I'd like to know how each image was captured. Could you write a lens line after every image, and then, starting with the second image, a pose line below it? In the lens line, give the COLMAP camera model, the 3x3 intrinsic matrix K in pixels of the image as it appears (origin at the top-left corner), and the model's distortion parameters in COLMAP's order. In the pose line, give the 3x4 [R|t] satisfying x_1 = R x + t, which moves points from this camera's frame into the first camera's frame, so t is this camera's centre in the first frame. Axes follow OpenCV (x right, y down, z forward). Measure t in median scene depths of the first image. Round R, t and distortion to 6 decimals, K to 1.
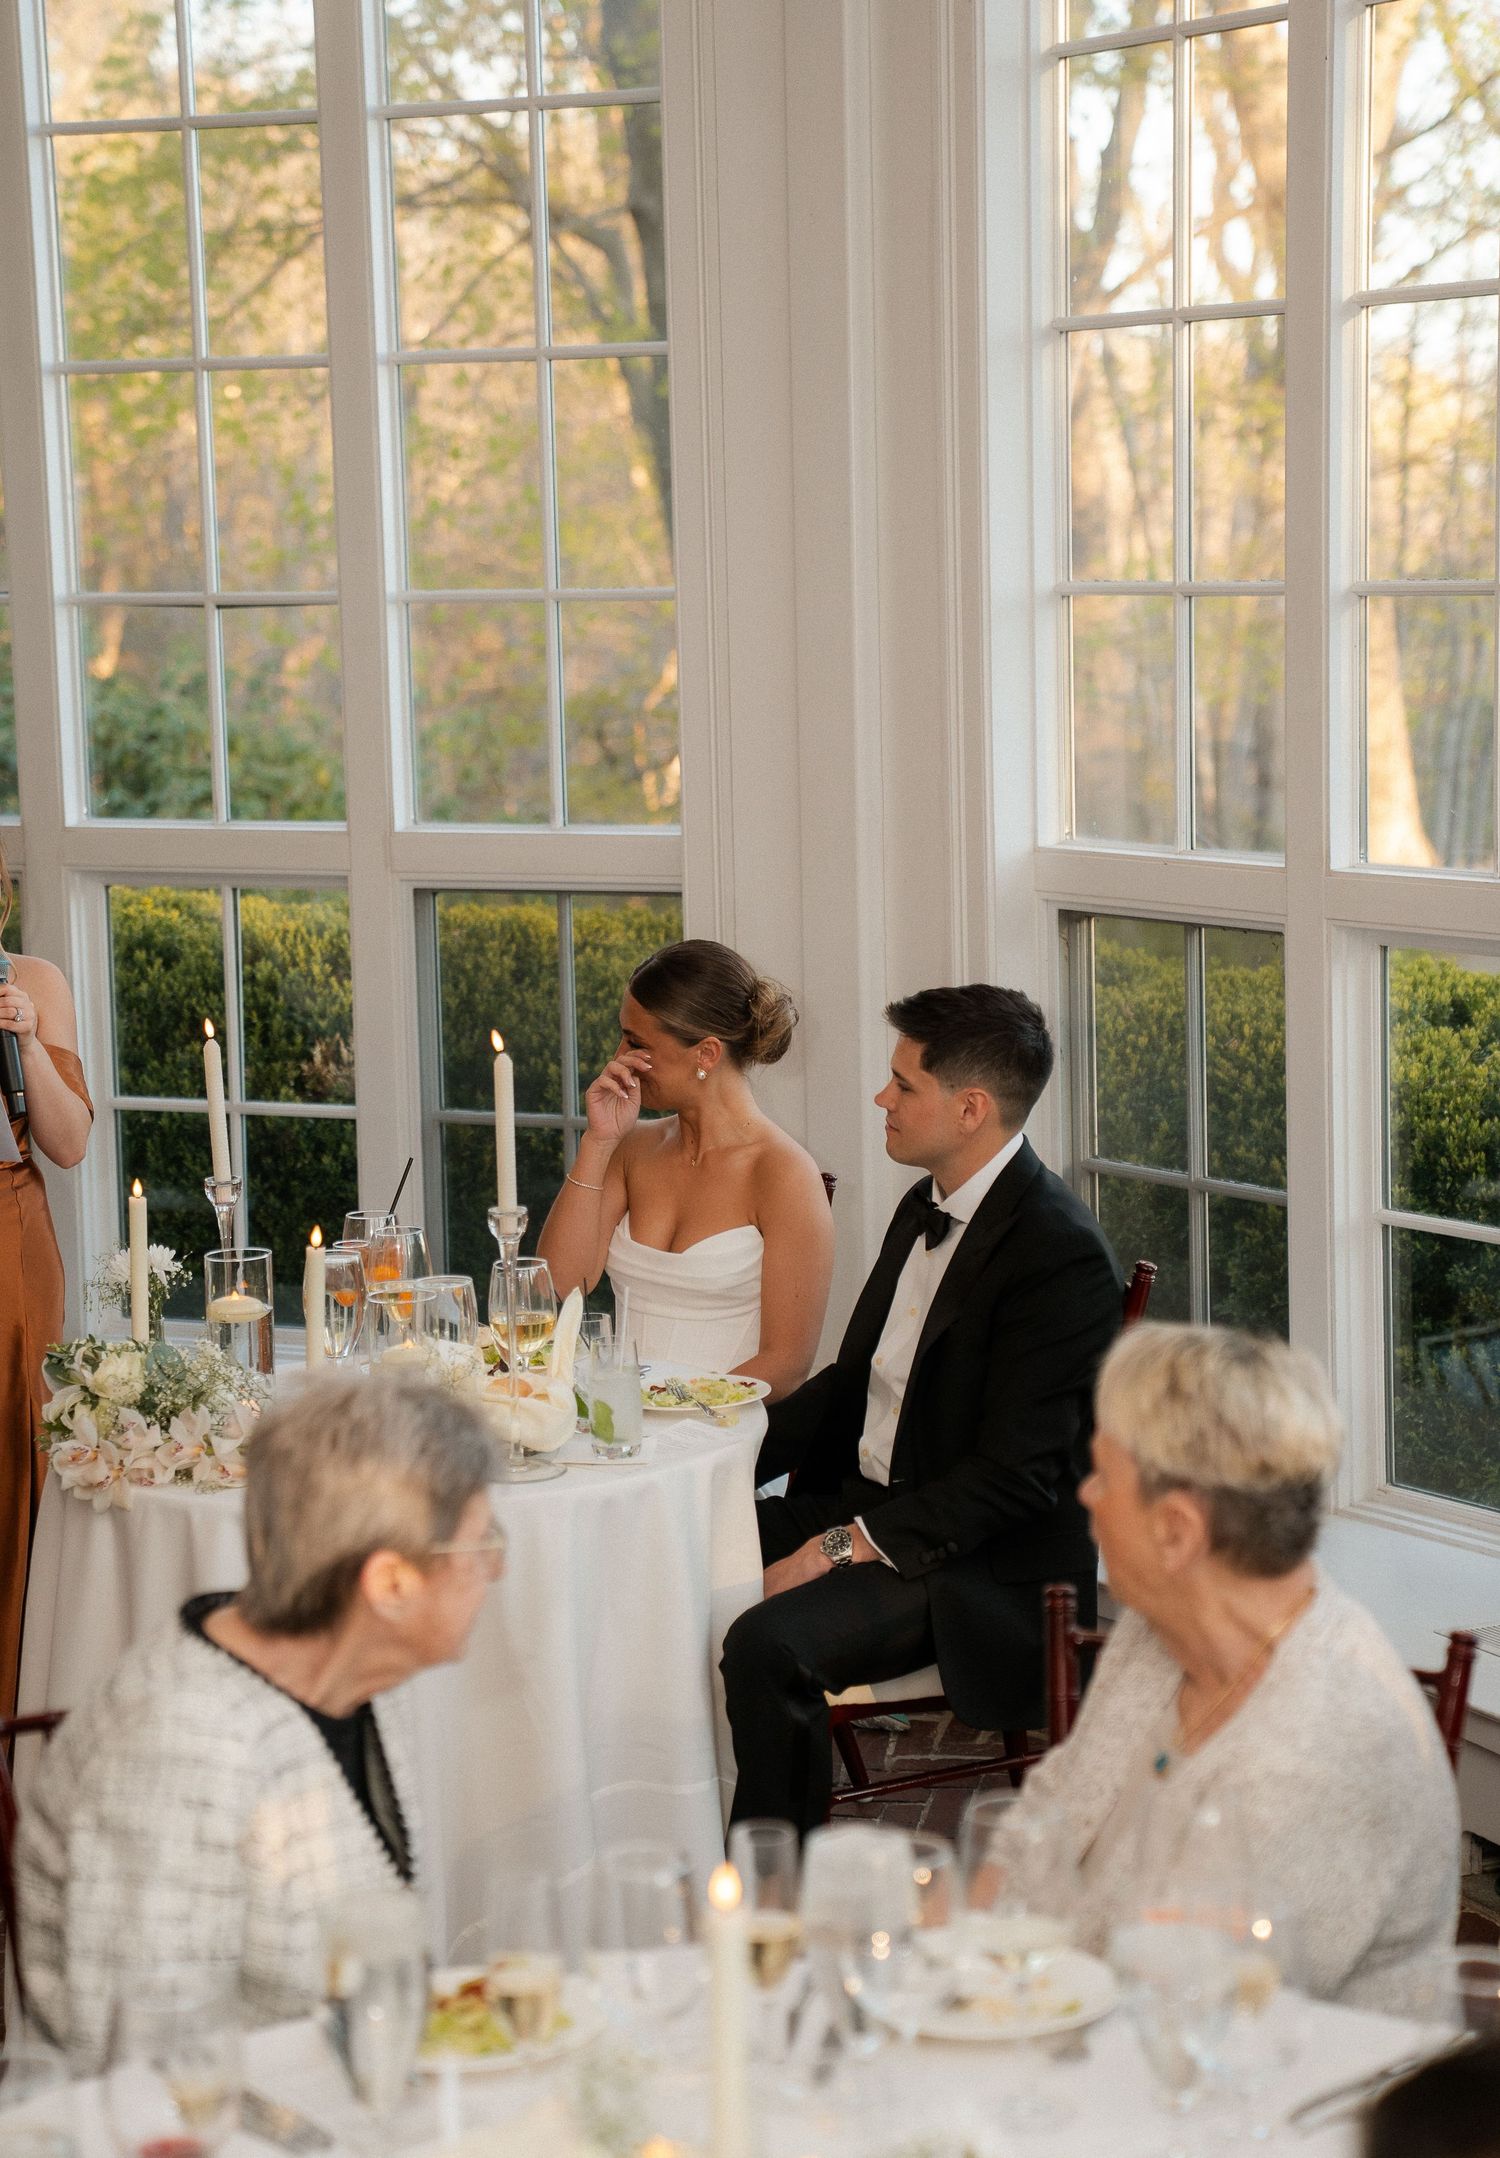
lens RADIAL K [[4421.1, 0, 750.0], [0, 4421.1, 1079.0], [0, 0, 1]] dist [0.294239, 0.017625]
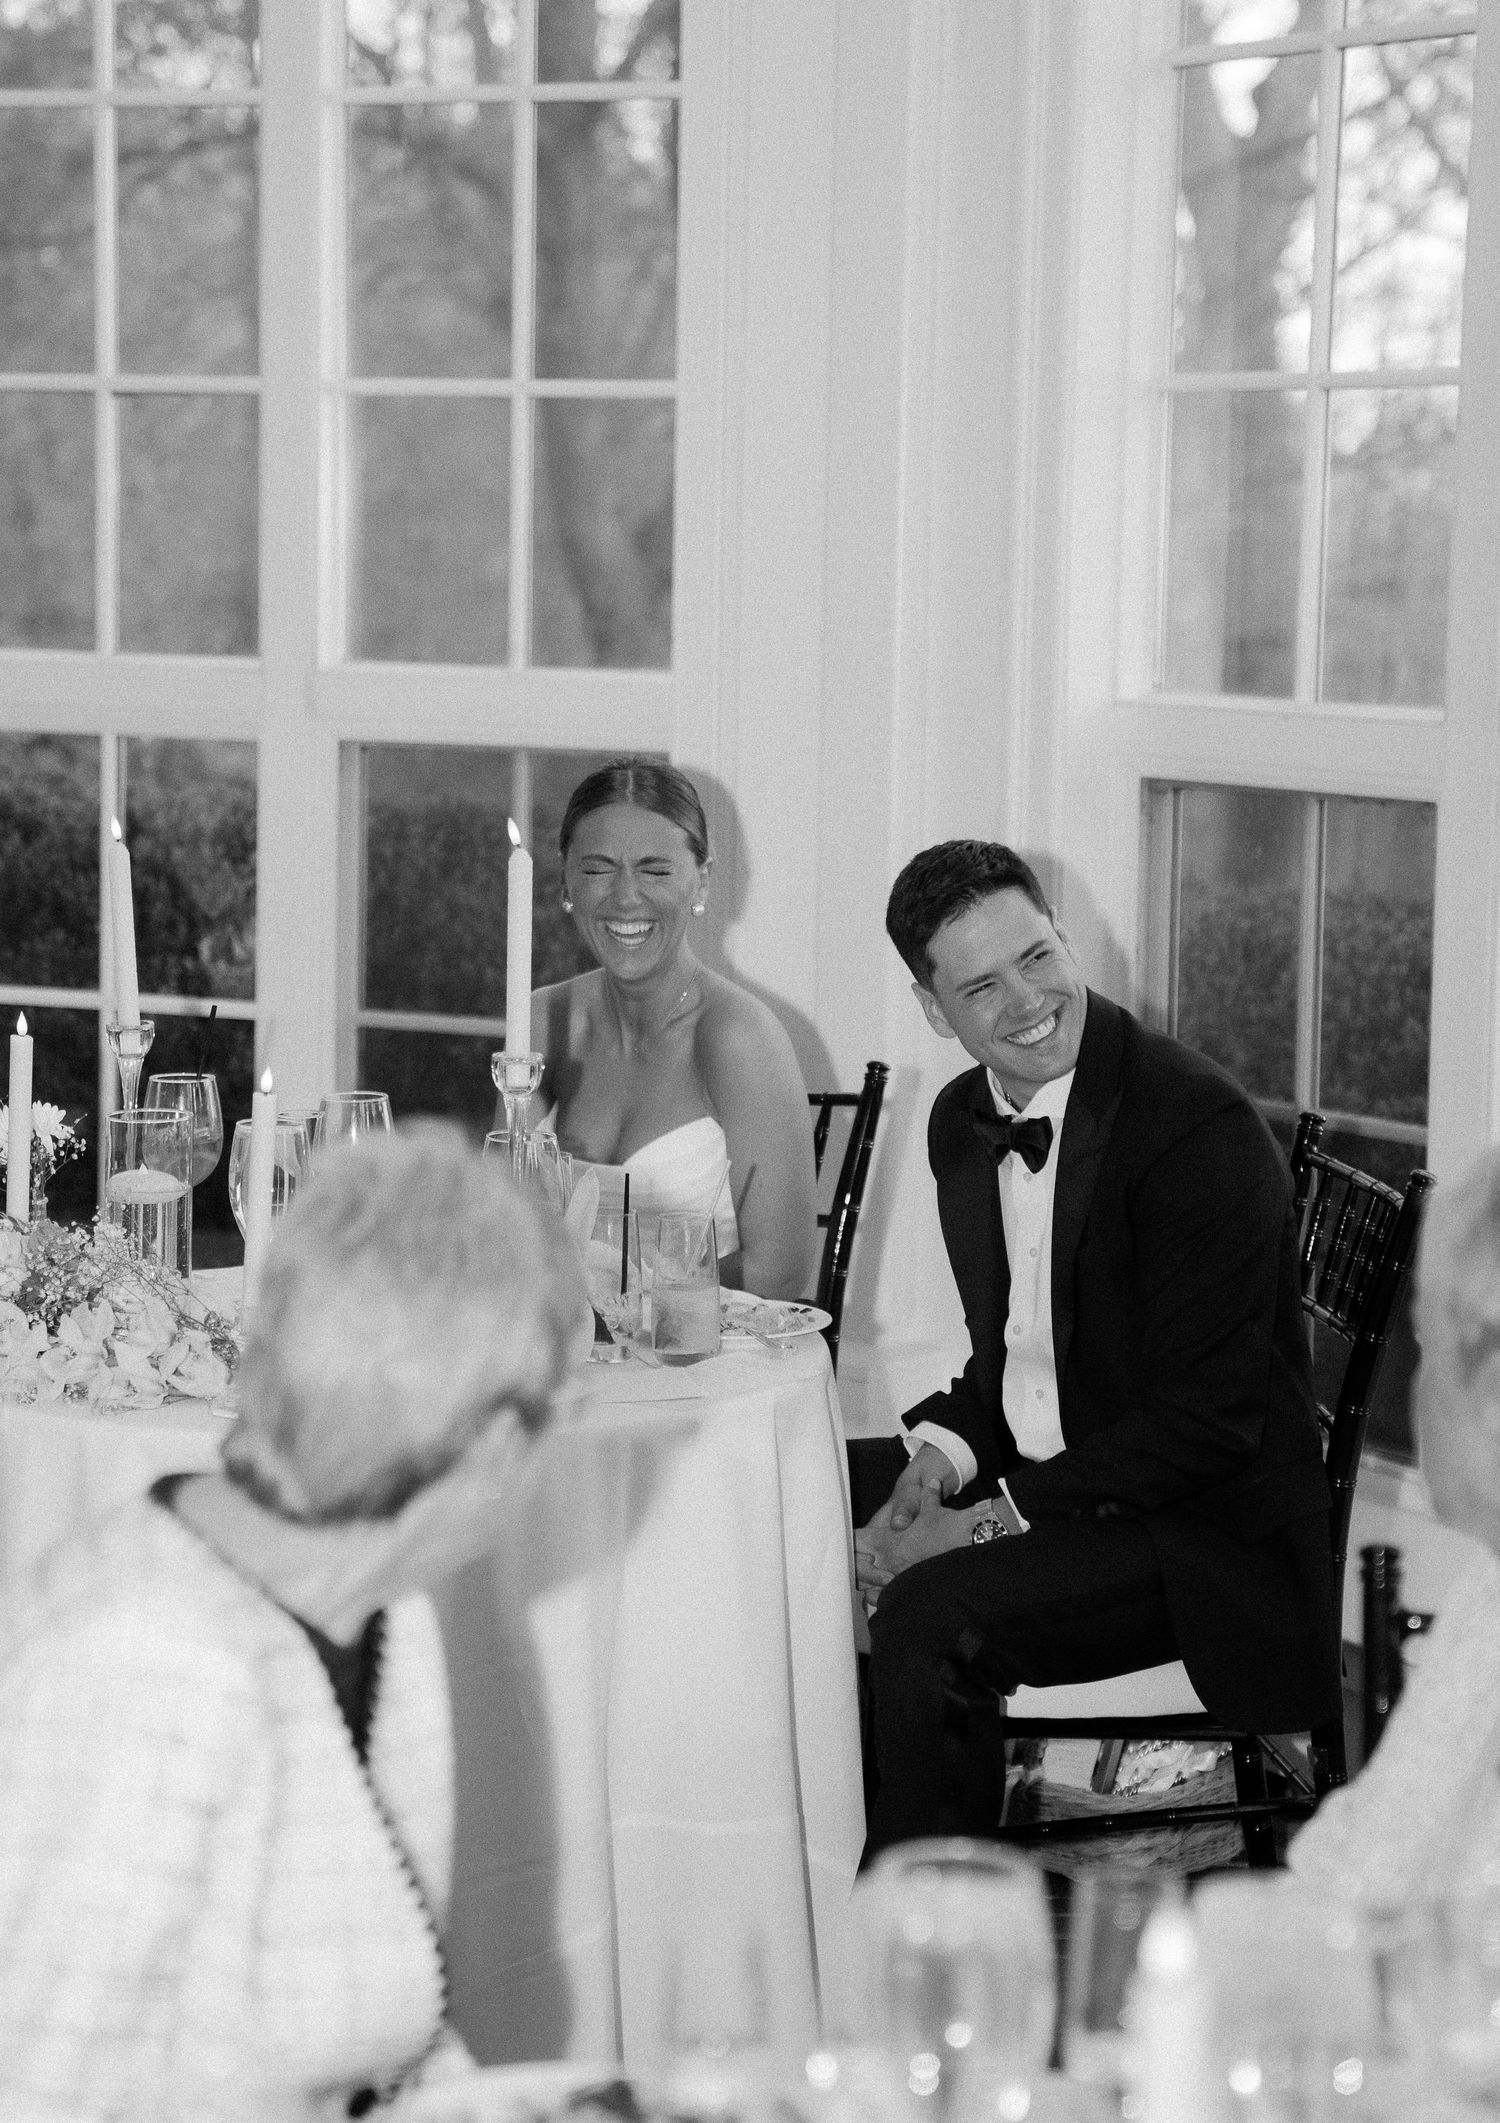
lens RADIAL K [[4695.6, 0, 699.9], [0, 4695.6, 953.6], [0, 0, 1]] dist [0.322015, 0.000538]
pose [[0.999005, 0.038590, 0.022336, -0.027449], [-0.037819, 0.998707, -0.033960, 0.024820], [-0.023618, 0.033082, 0.999174, 0.125842]]
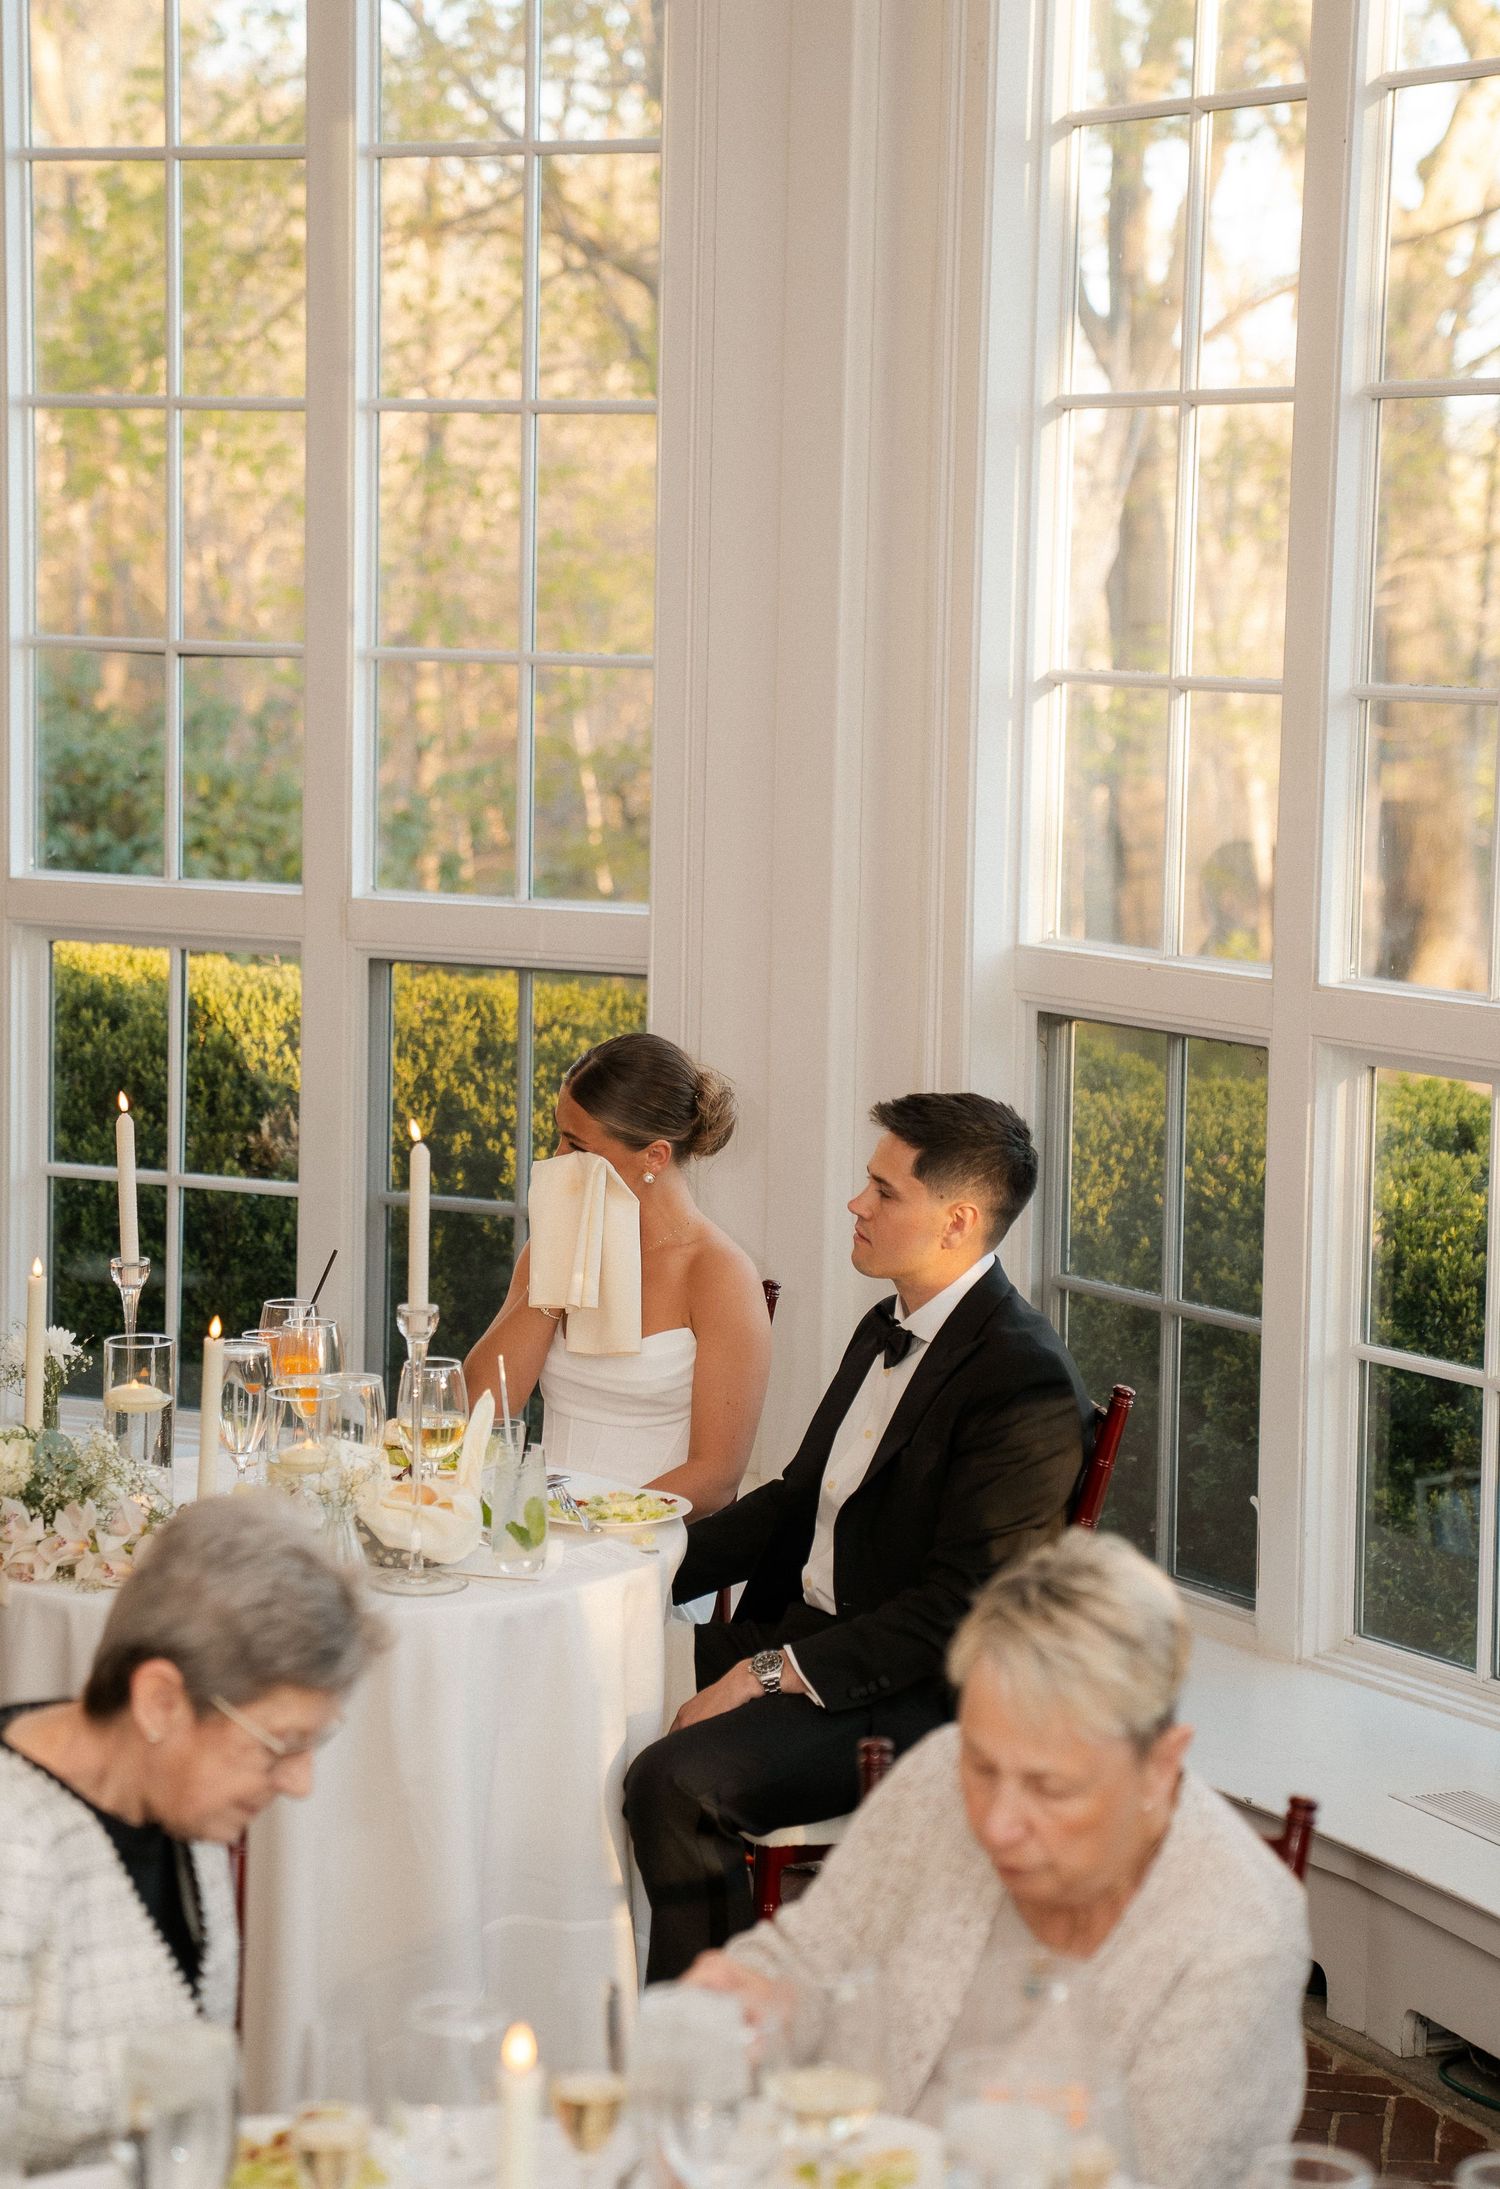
lens RADIAL K [[4682.3, 0, 719.7], [0, 4682.3, 1051.3], [0, 0, 1]] dist [0.289861, 0.203136]
pose [[0.998959, 0.043925, -0.012321, 0.013088], [-0.044196, 0.998767, -0.022592, -0.003648], [0.011314, 0.023113, 0.999669, -0.007229]]
